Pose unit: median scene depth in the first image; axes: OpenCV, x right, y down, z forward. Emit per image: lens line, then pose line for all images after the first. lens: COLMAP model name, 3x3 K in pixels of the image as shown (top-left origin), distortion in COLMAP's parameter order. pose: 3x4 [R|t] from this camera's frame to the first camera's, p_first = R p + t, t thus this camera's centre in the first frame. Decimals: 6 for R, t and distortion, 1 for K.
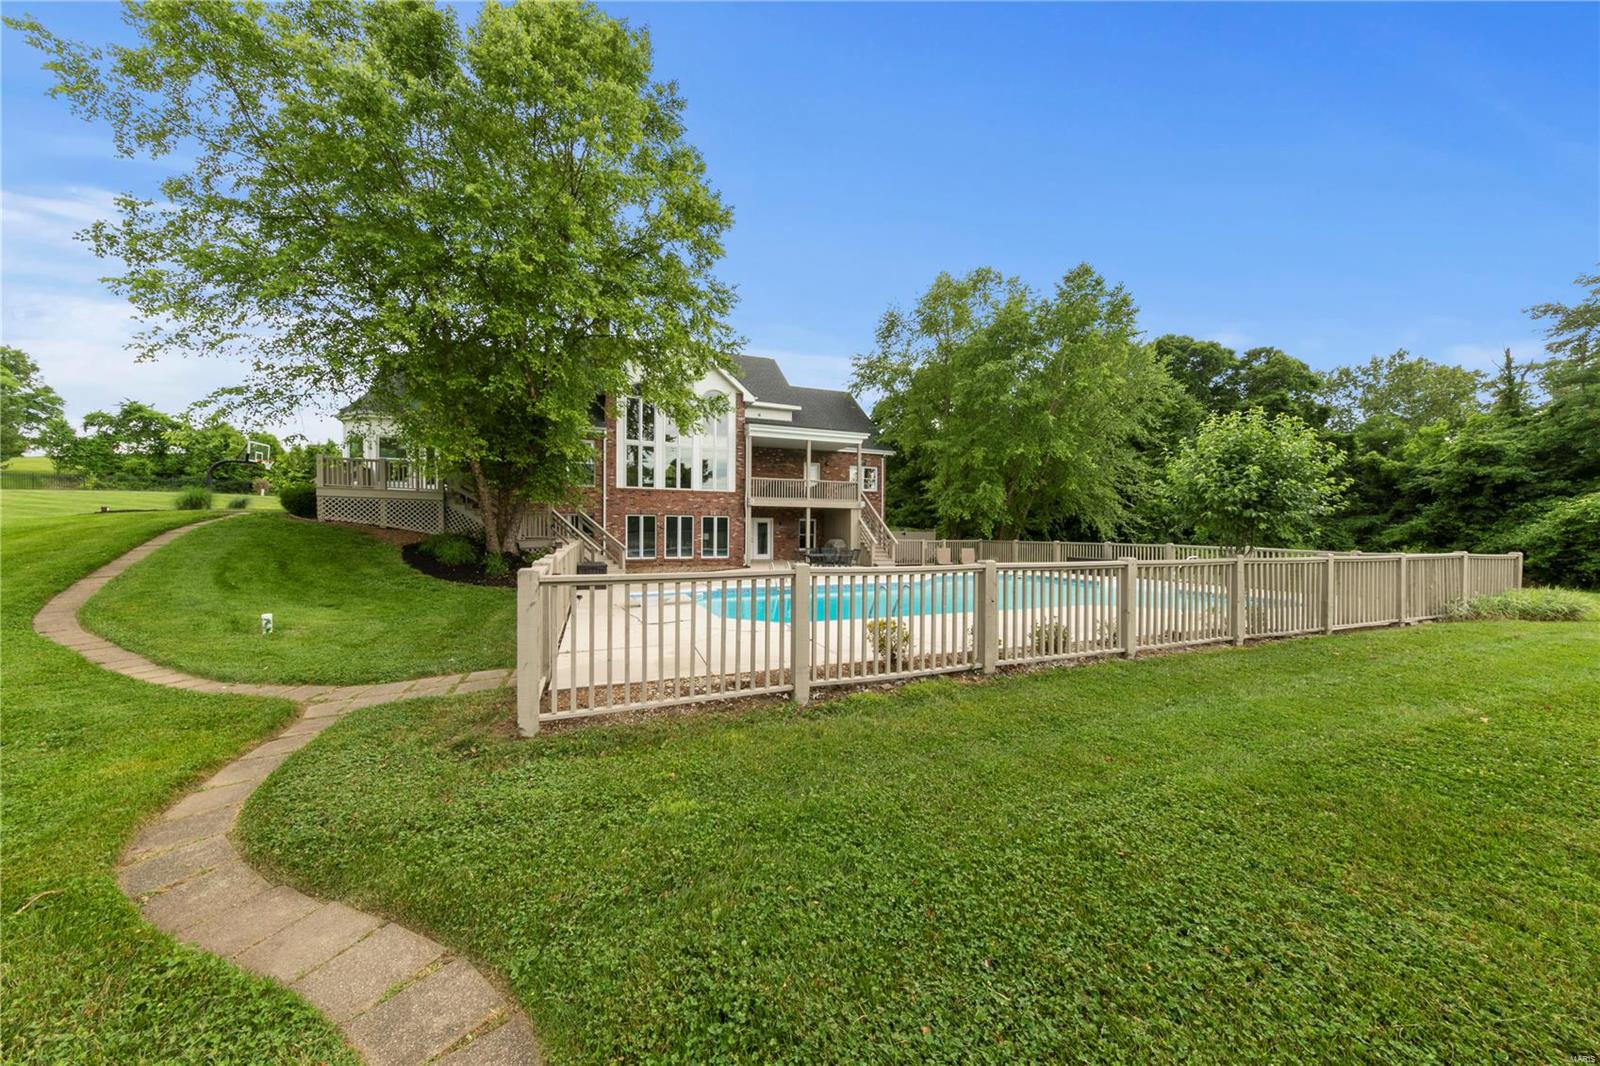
lens RADIAL K [[532.1, 0, 810.0], [0, 532.1, 536.1], [0, 0, 1]] dist [0.002085, 0.000162]
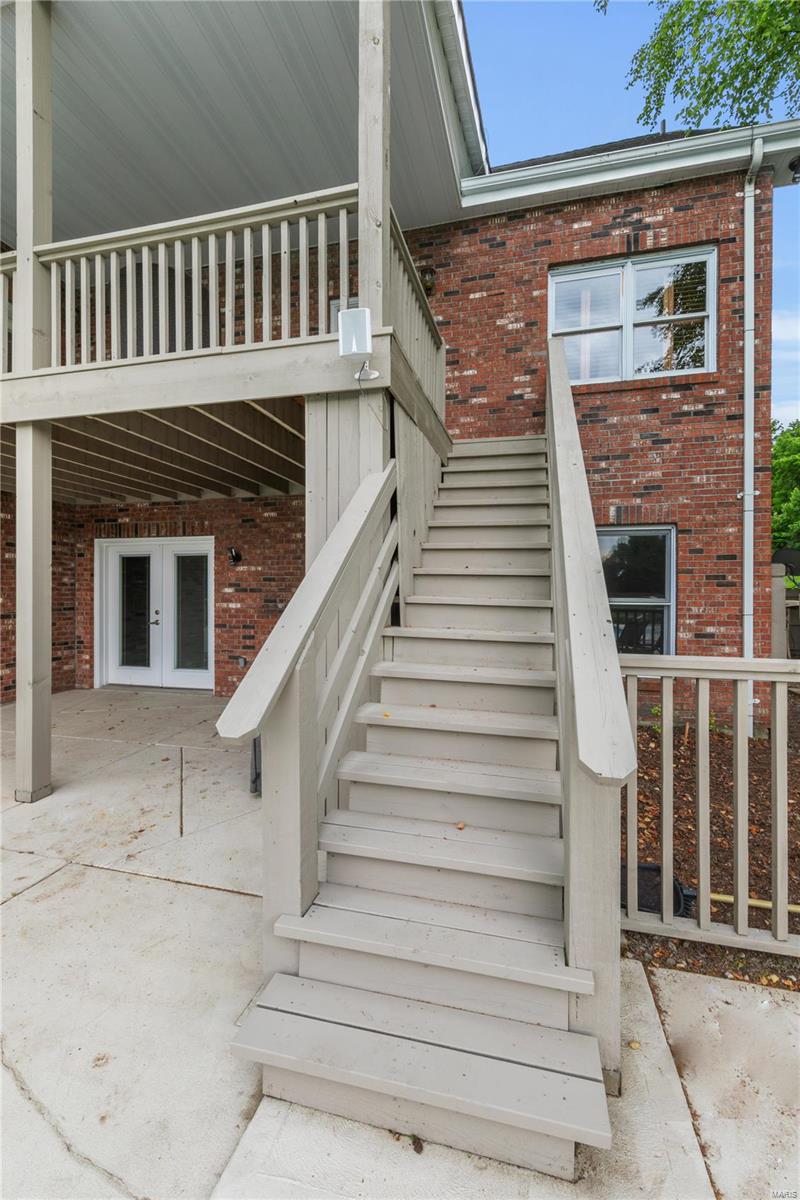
lens RADIAL K [[525.7, 0, 403.9], [0, 525.7, 591.8], [0, 0, 1]] dist [0.004757, 0.000359]
pose [[0.803982, -0.003702, -0.594642, 0.174367], [-0.001994, 0.999958, -0.008920, -0.004612], [0.594651, 0.008357, 0.803941, 0.919643]]
